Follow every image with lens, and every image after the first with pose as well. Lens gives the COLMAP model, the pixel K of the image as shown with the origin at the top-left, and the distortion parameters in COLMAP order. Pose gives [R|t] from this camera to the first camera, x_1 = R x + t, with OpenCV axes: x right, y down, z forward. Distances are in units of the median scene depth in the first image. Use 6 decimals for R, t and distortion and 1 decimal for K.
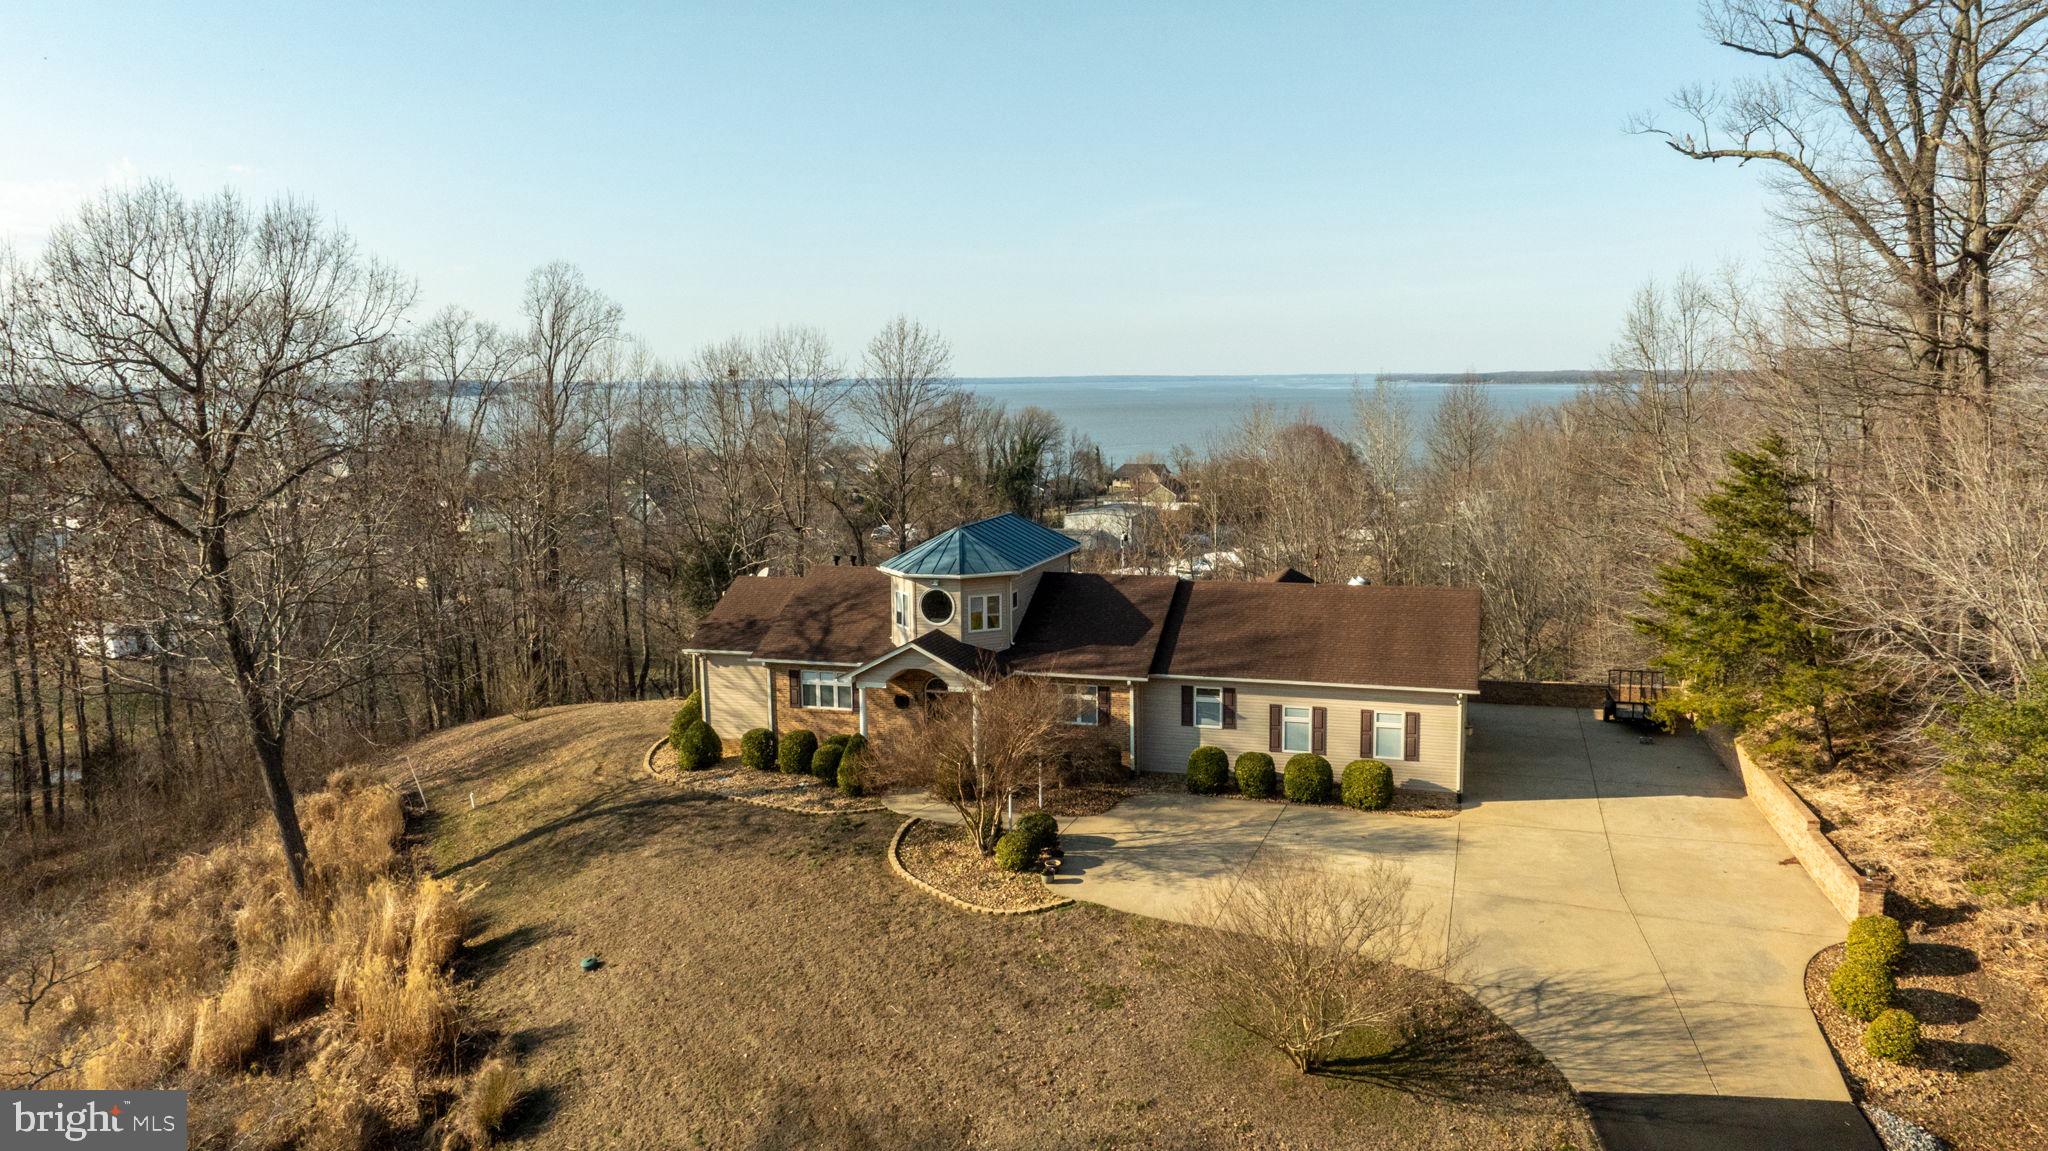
lens RADIAL K [[1449.9, 0, 1023.2], [0, 1449.9, 574.0], [0, 0, 1]] dist [-0.028599, 0.017316]
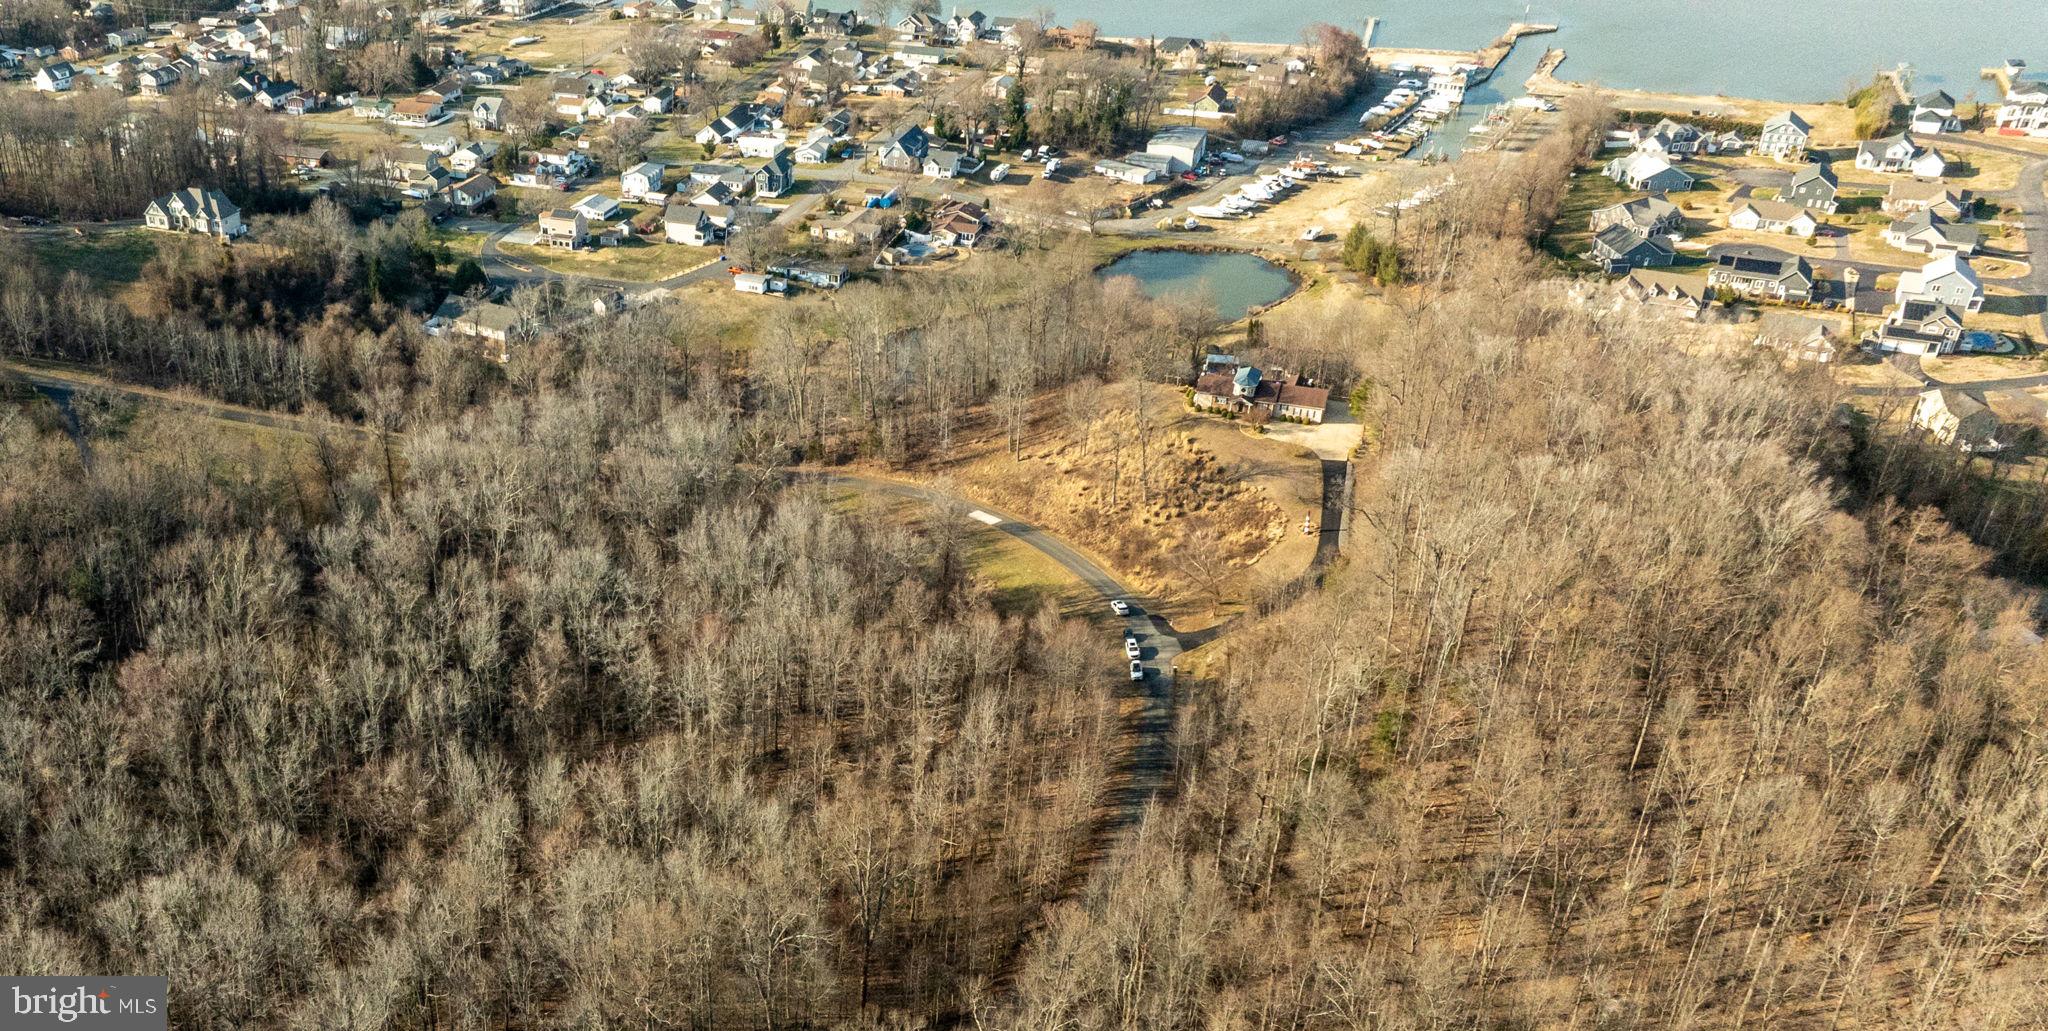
lens RADIAL K [[1948.2, 0, 657.7], [0, 1948.2, 788.5], [0, 0, 1]] dist [-0.015847, 0.000000]
pose [[0.994777, 0.048383, -0.089875, -1.909214], [-0.004080, 0.898663, 0.438620, -2.315345], [0.101989, -0.435963, 0.894167, -8.315869]]
